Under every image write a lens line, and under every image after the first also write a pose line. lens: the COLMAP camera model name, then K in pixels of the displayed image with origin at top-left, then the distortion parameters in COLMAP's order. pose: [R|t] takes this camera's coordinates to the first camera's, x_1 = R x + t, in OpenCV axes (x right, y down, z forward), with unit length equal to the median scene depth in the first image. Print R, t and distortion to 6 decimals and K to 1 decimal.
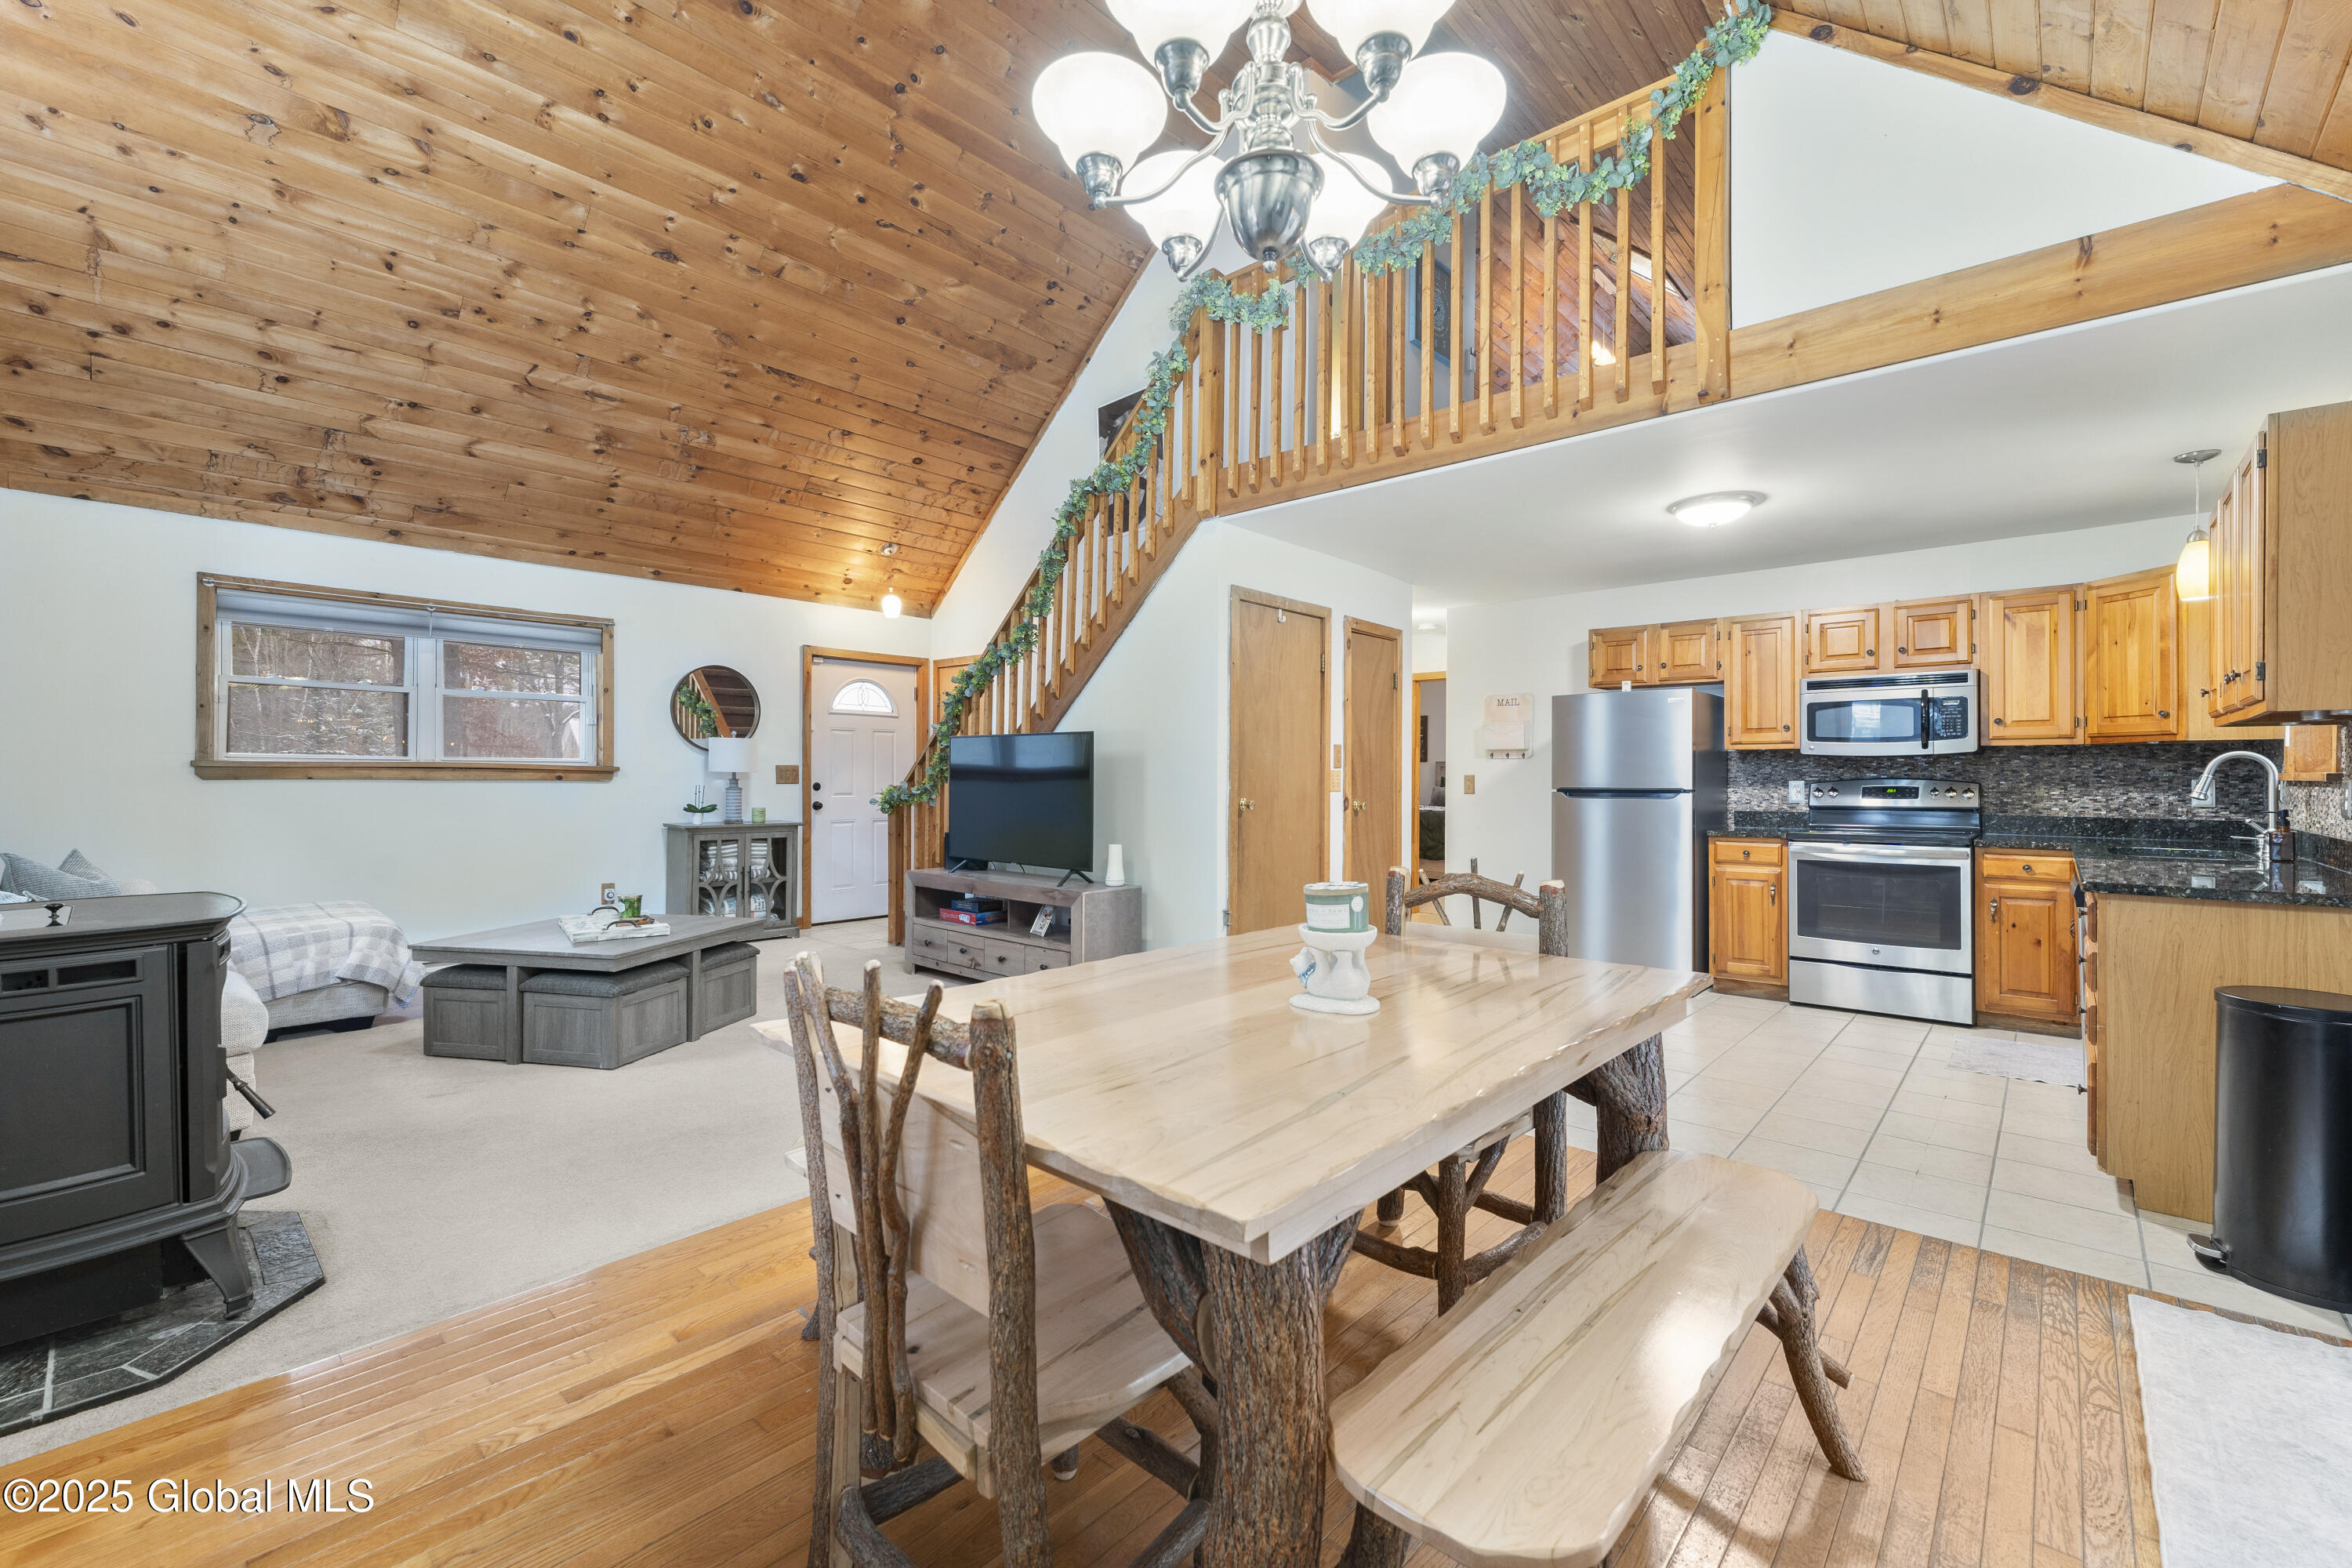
lens RADIAL K [[989.9, 0, 1173.1], [0, 989.9, 782.9], [0, 0, 1]] dist [-0.003538, -0.000038]
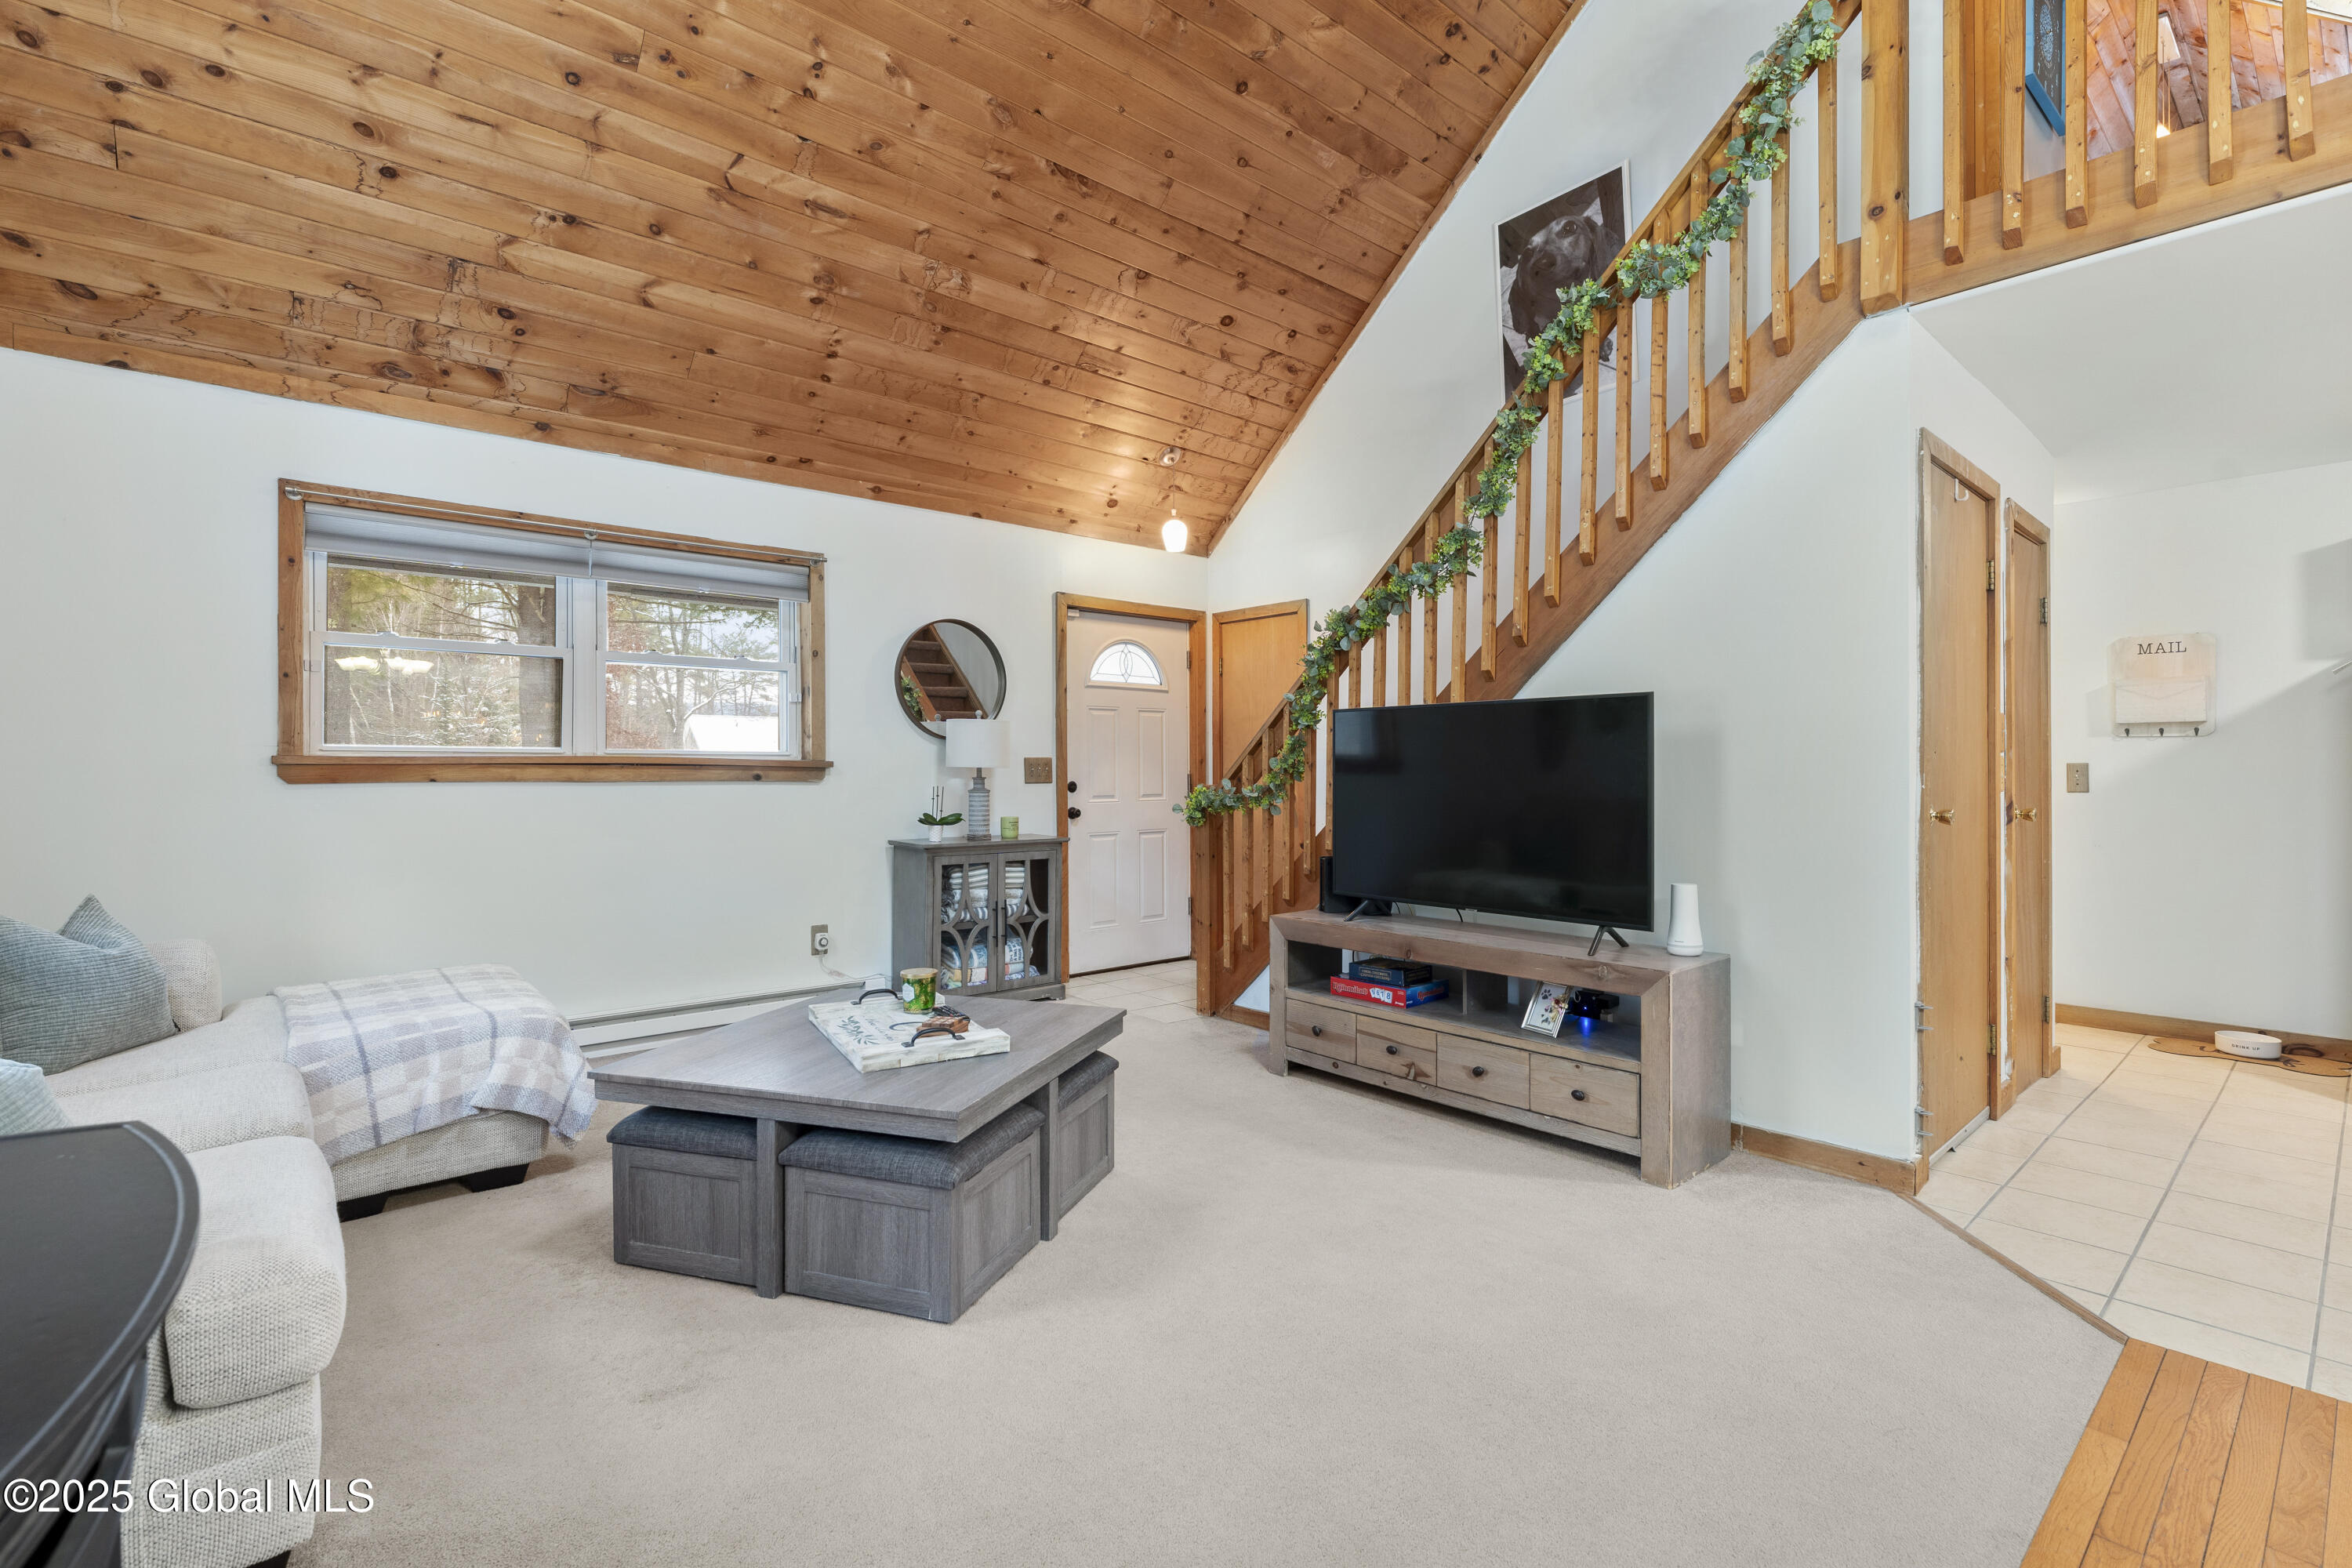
lens RADIAL K [[1078.1, 0, 1179.7], [0, 1078.1, 779.0], [0, 0, 1]] dist [-0.000418, -0.001366]
pose [[0.993197, -0.006475, -0.116269, -0.258957], [0.006573, 0.999978, 0.000459, -0.002440], [0.116264, -0.001220, 0.993218, 0.301661]]
